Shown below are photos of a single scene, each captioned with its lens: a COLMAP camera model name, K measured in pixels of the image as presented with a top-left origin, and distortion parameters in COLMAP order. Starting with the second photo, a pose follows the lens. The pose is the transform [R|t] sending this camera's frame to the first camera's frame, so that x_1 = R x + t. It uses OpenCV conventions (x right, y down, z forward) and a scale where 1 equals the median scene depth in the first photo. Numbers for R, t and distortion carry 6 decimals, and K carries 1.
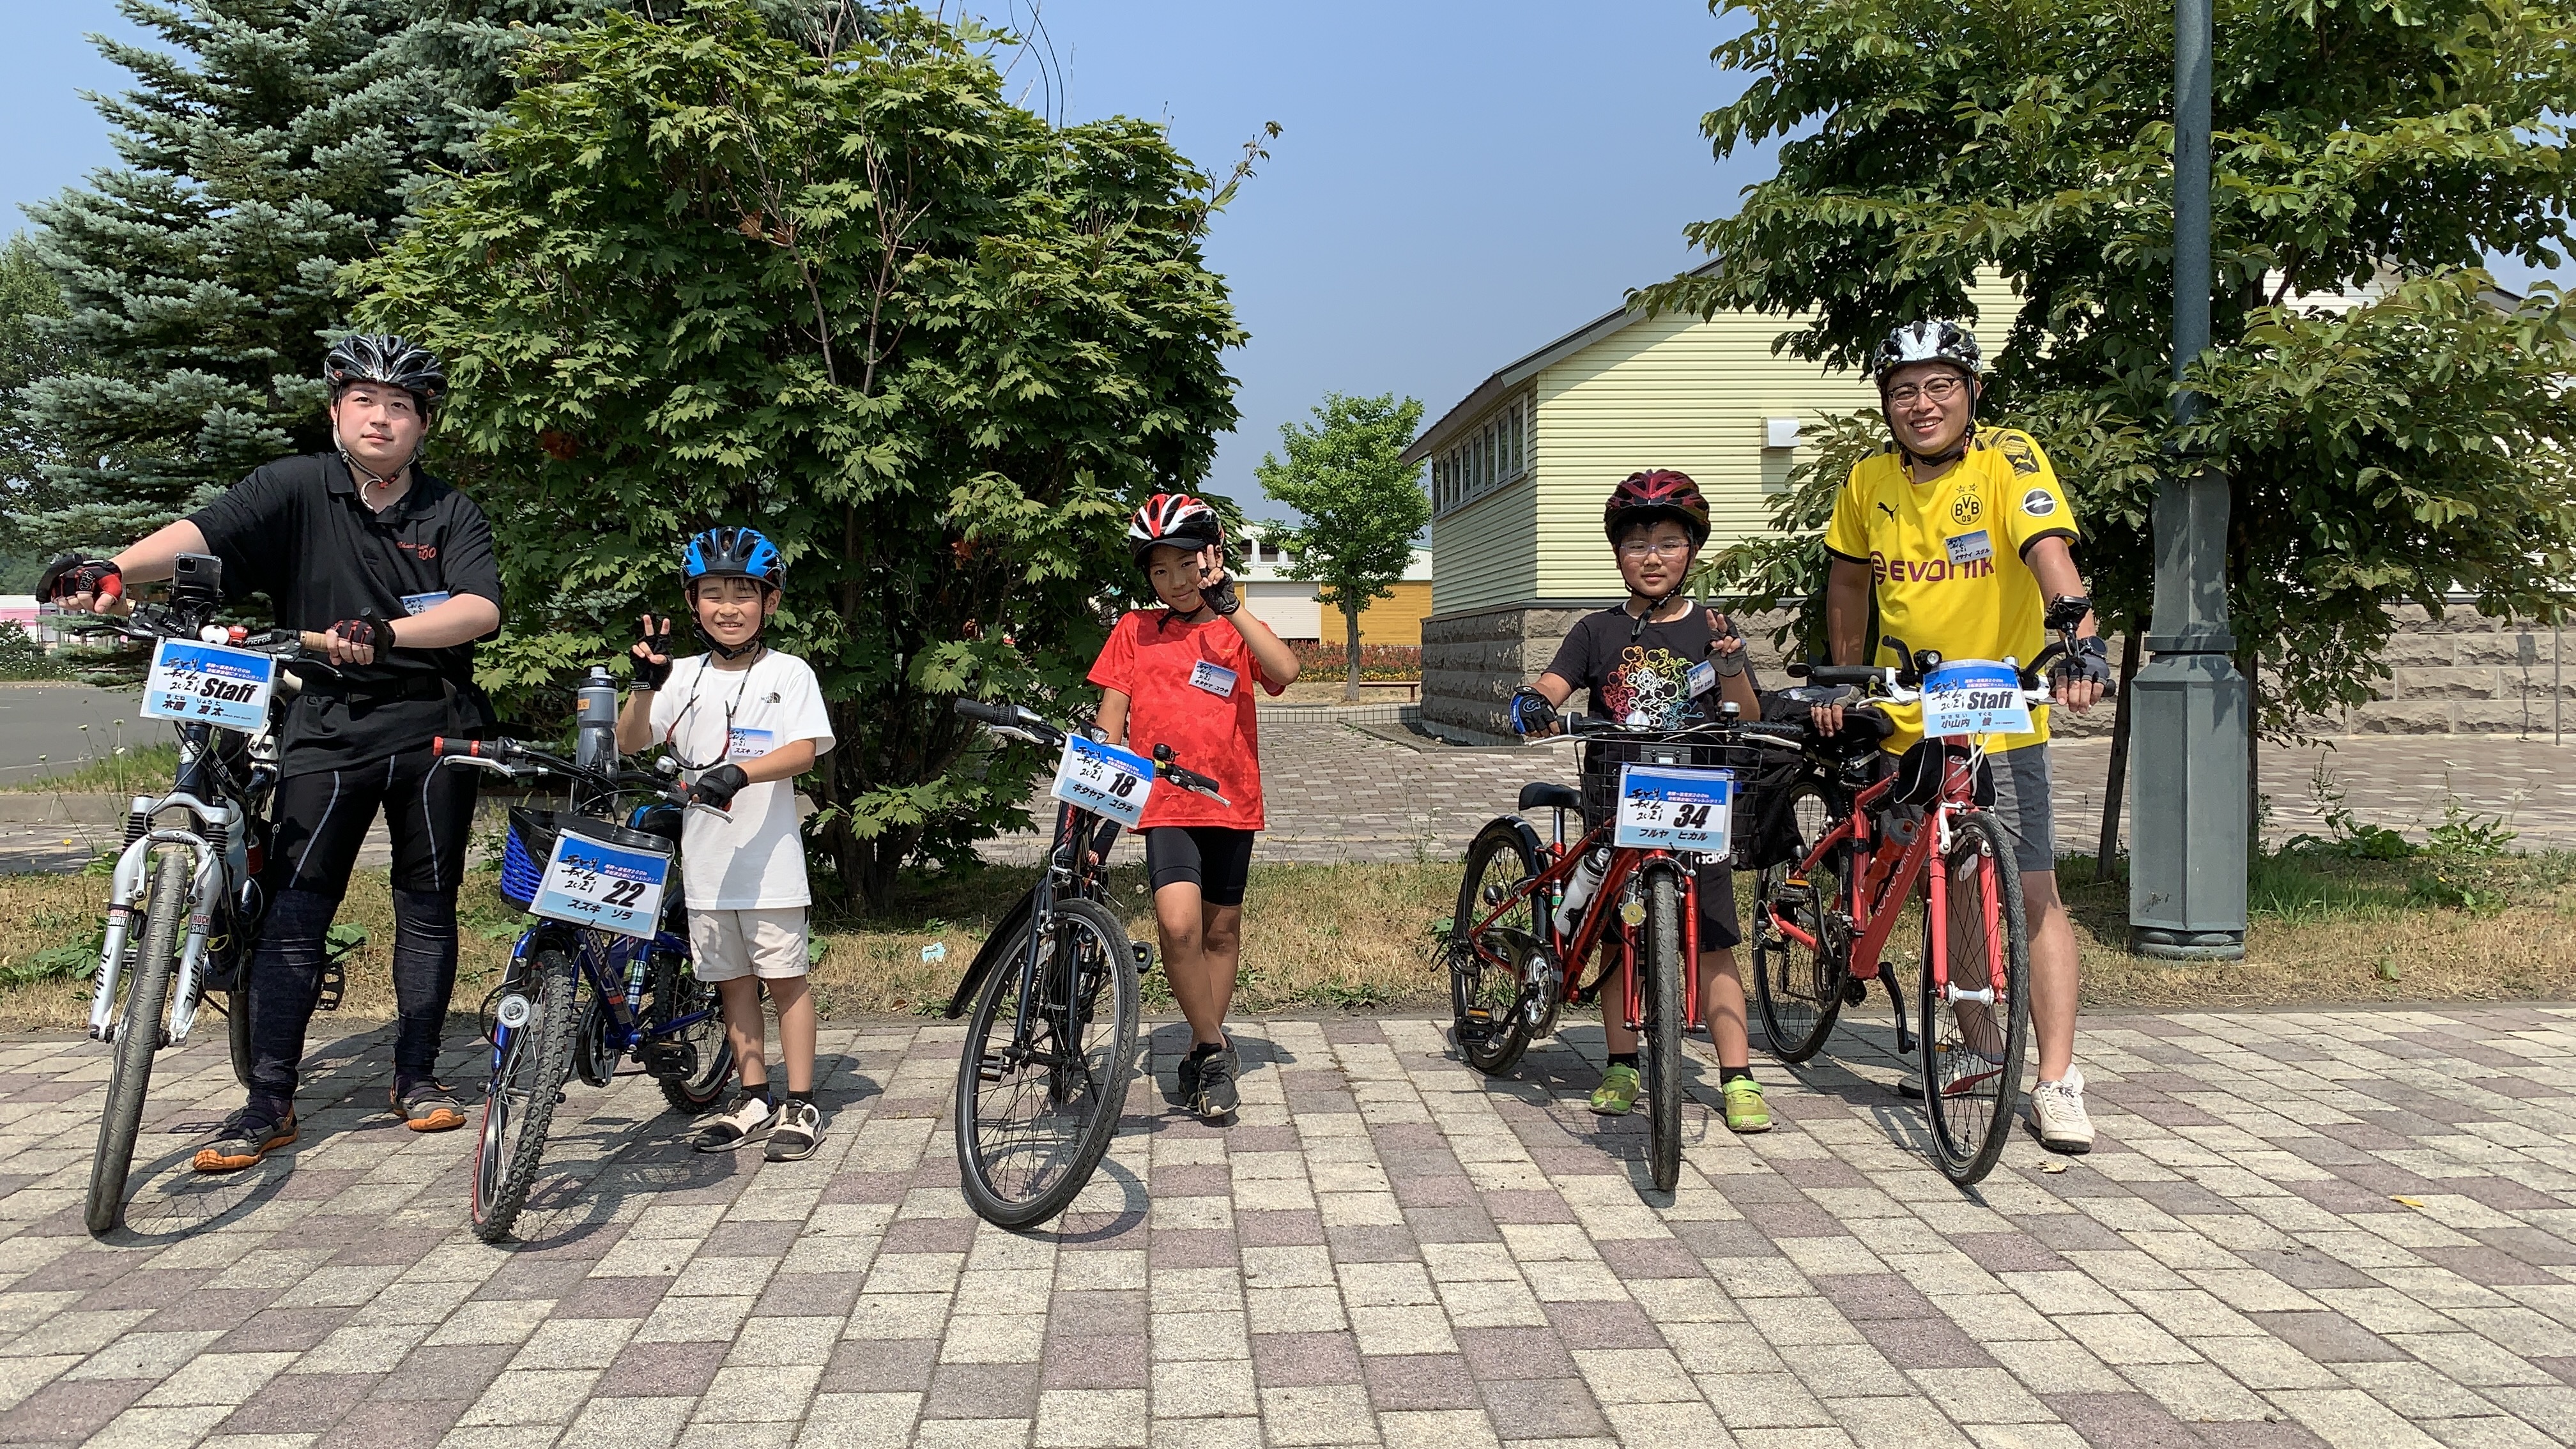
lens RADIAL K [[2137.0, 0, 1268.3], [0, 2137.0, 733.7], [0, 0, 1]] dist [0.019741, -0.018793]
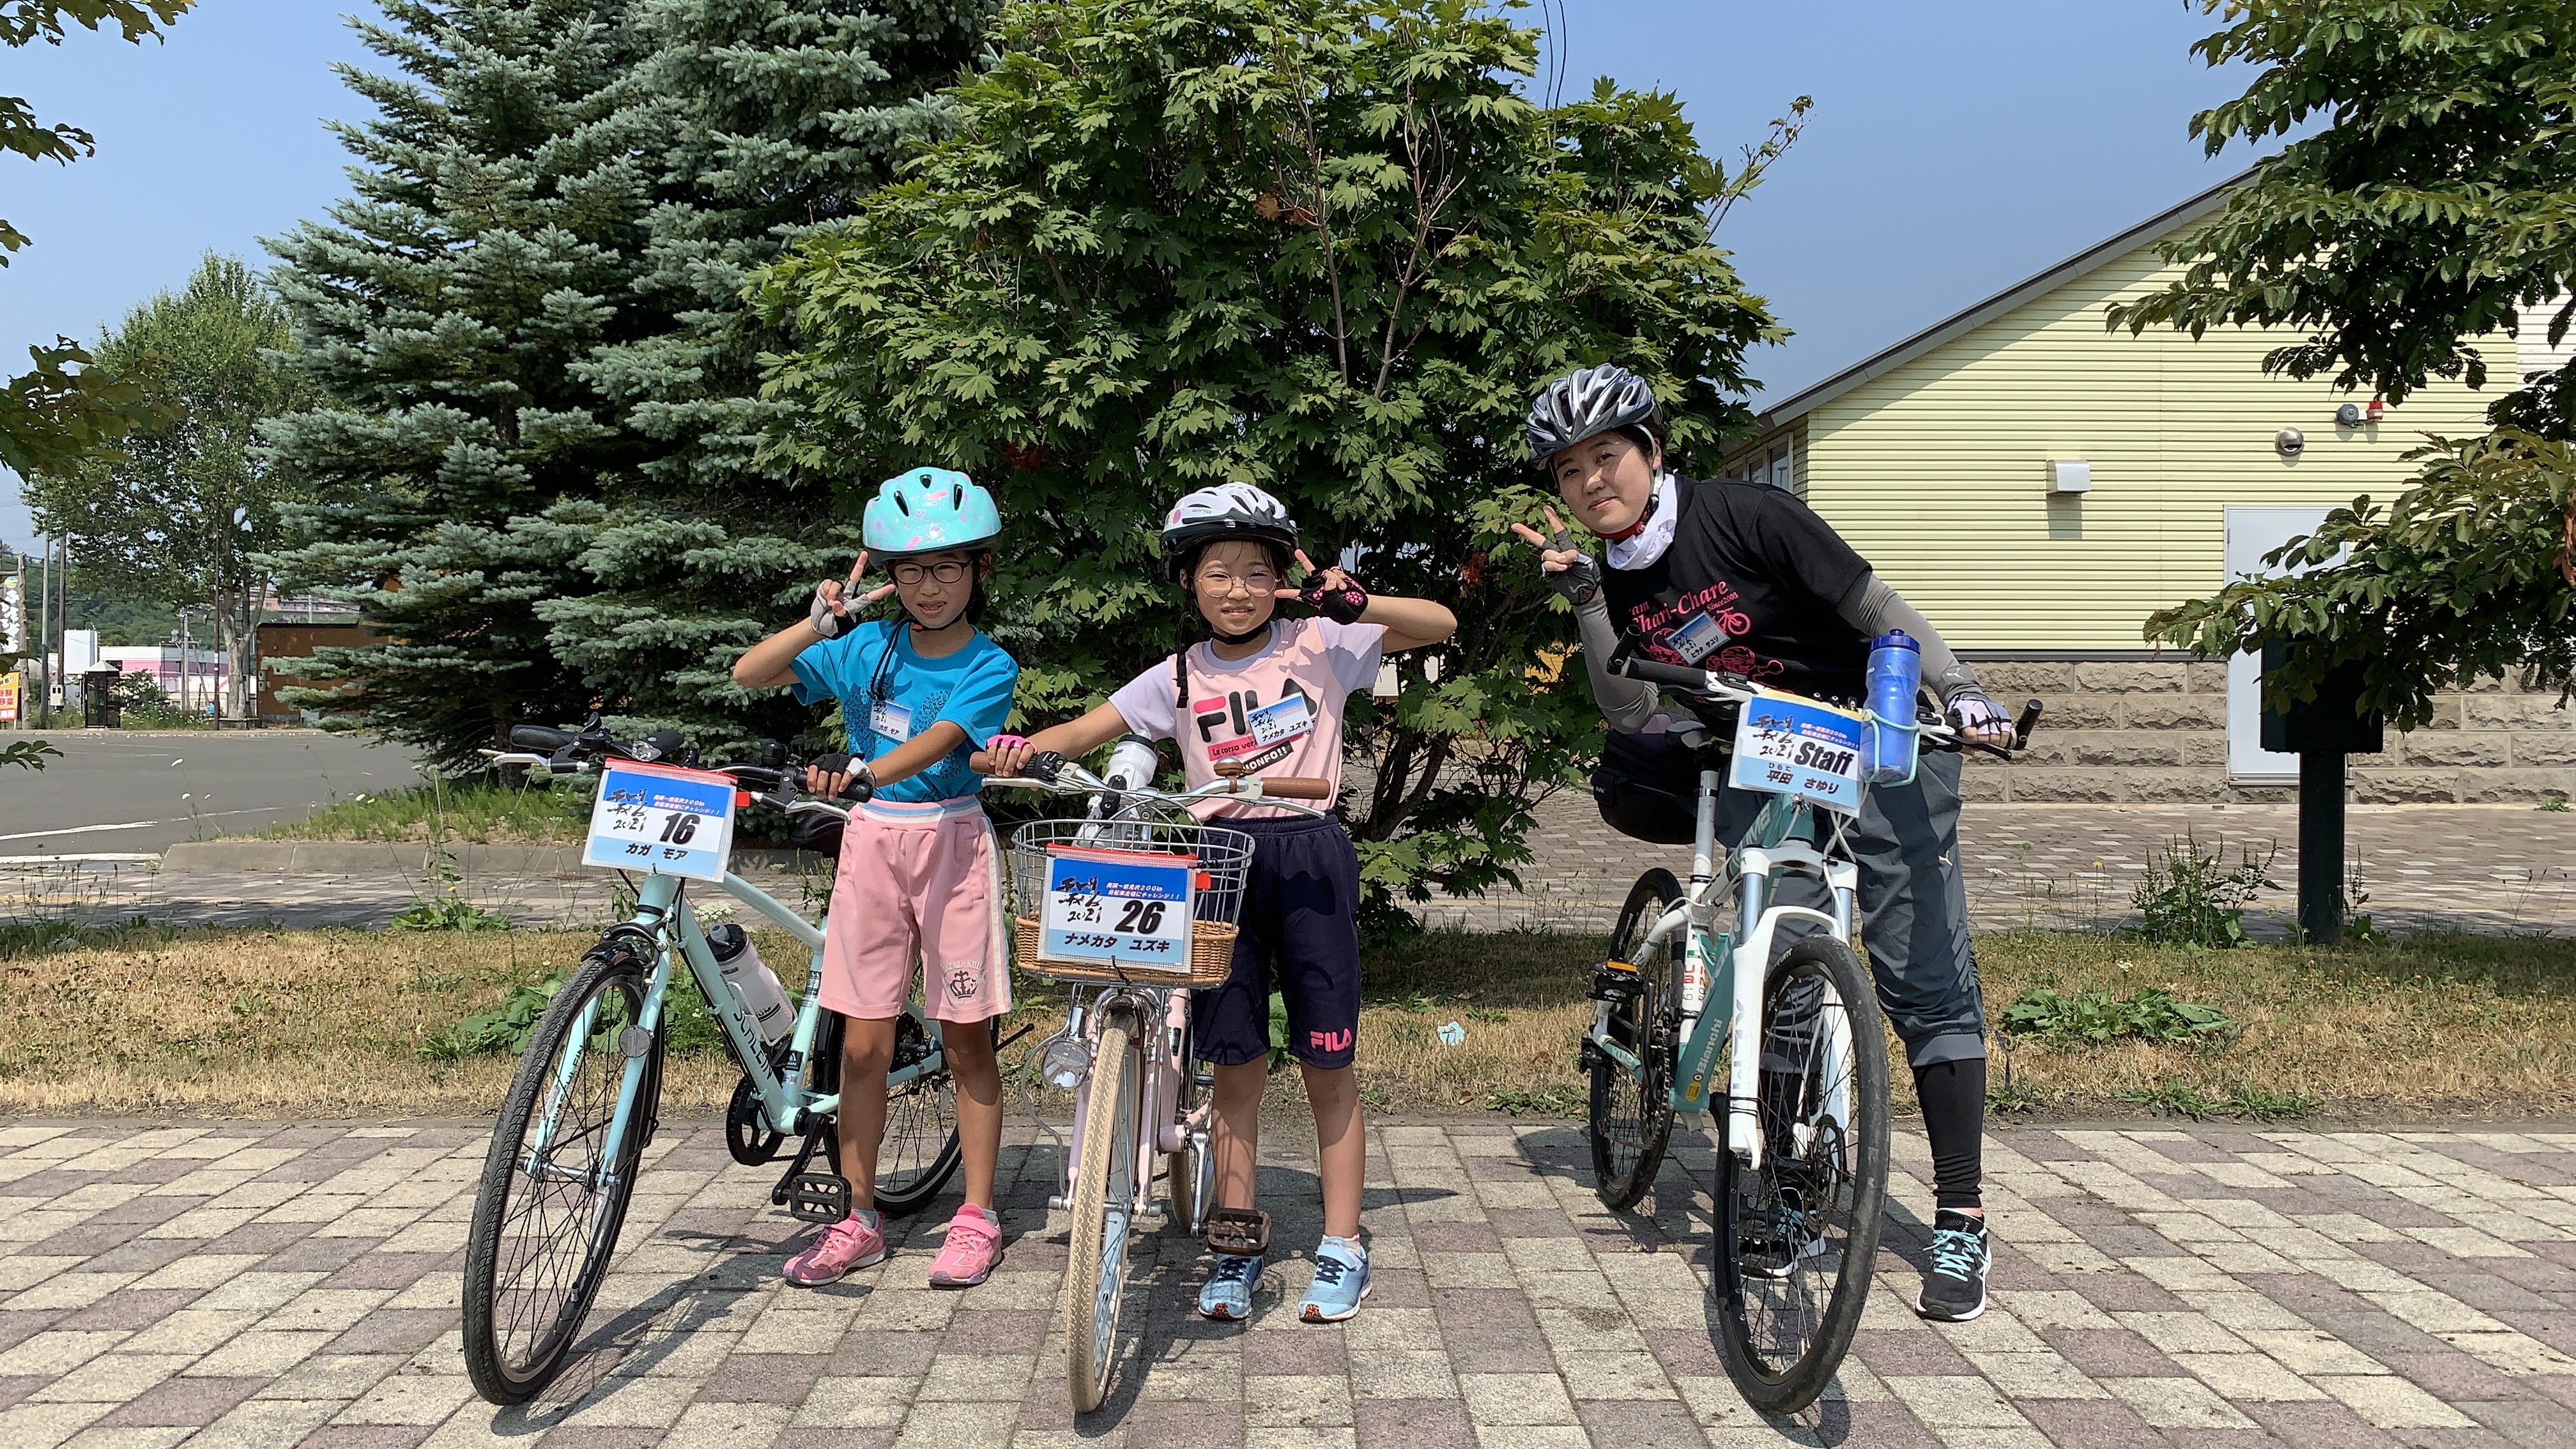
lens RADIAL K [[2143.8, 0, 1263.7], [0, 2143.8, 729.7], [0, 0, 1]] dist [-0.001203, 0.010505]
pose [[0.999122, 0.008068, -0.041118, -0.159149], [-0.009274, 0.999529, -0.029238, 0.003595], [0.040863, 0.029594, 0.998726, 0.097971]]
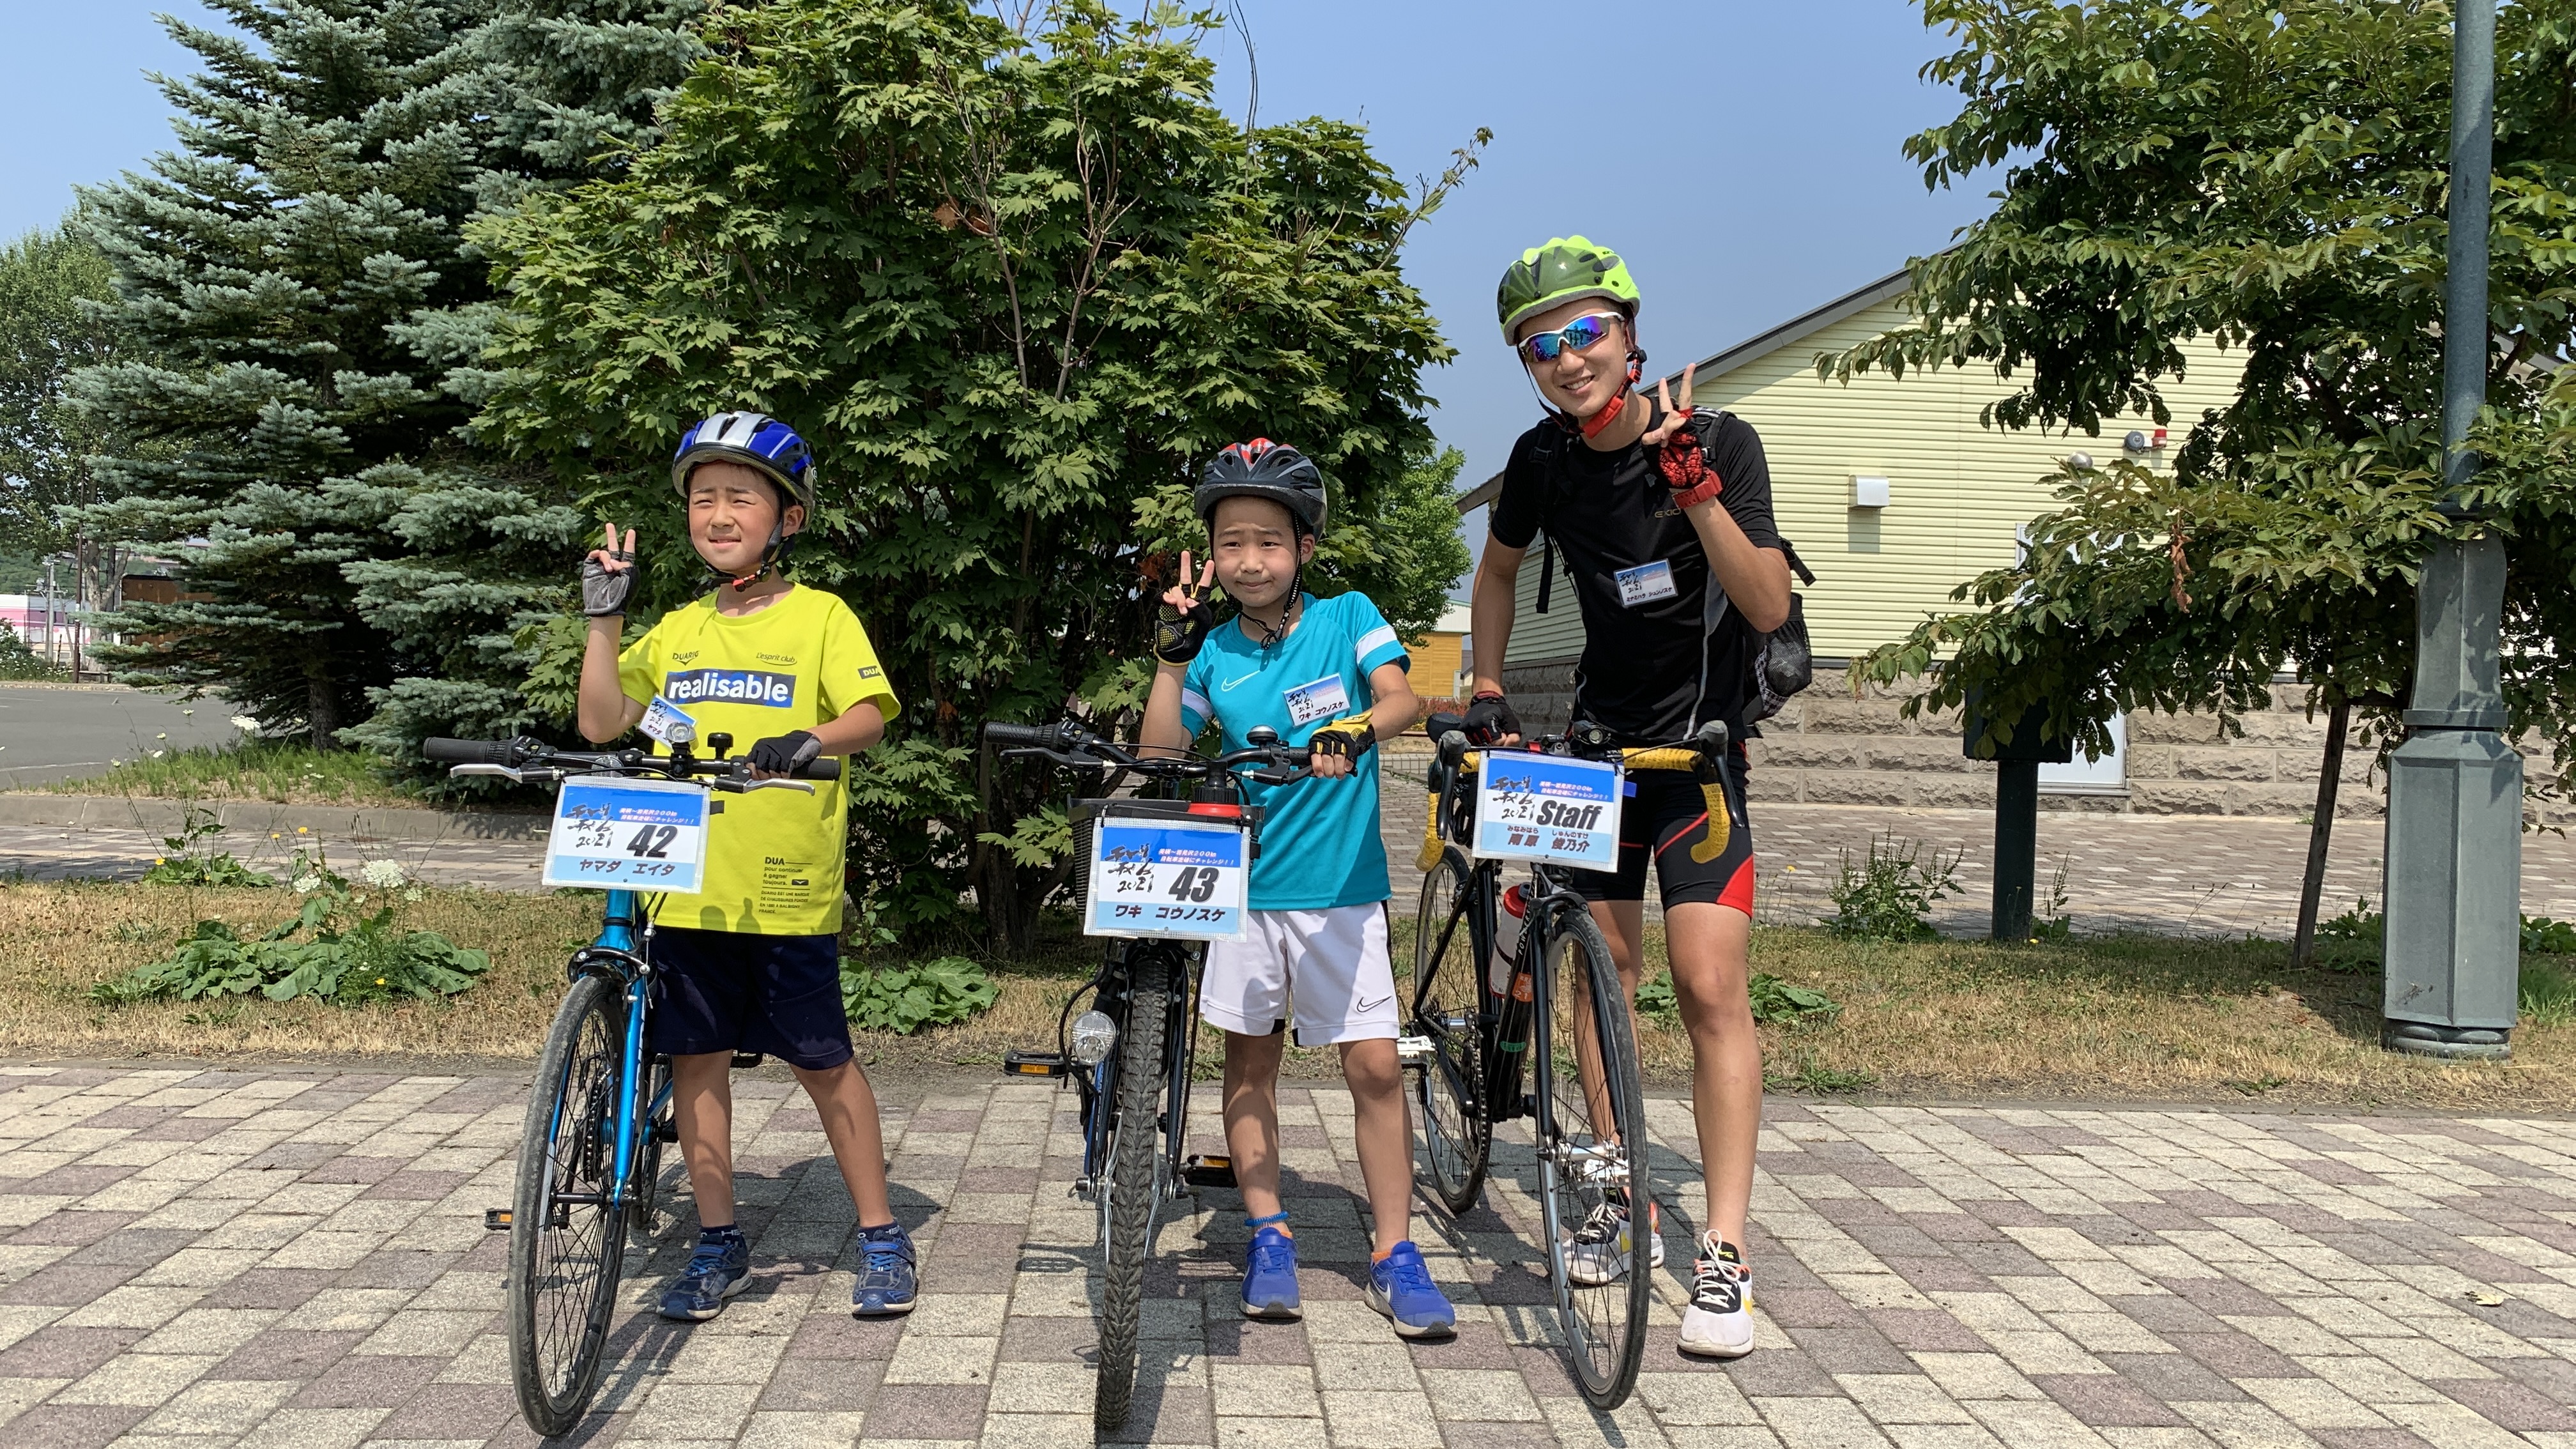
lens RADIAL K [[2142.0, 0, 1286.1], [0, 2142.0, 720.2], [0, 0, 1]] dist [0.004922, 0.002301]
pose [[0.999235, 0.036806, 0.013229, -0.076709], [-0.036418, 0.998932, -0.028420, 0.003315], [-0.014261, 0.027917, 0.999509, 0.058226]]
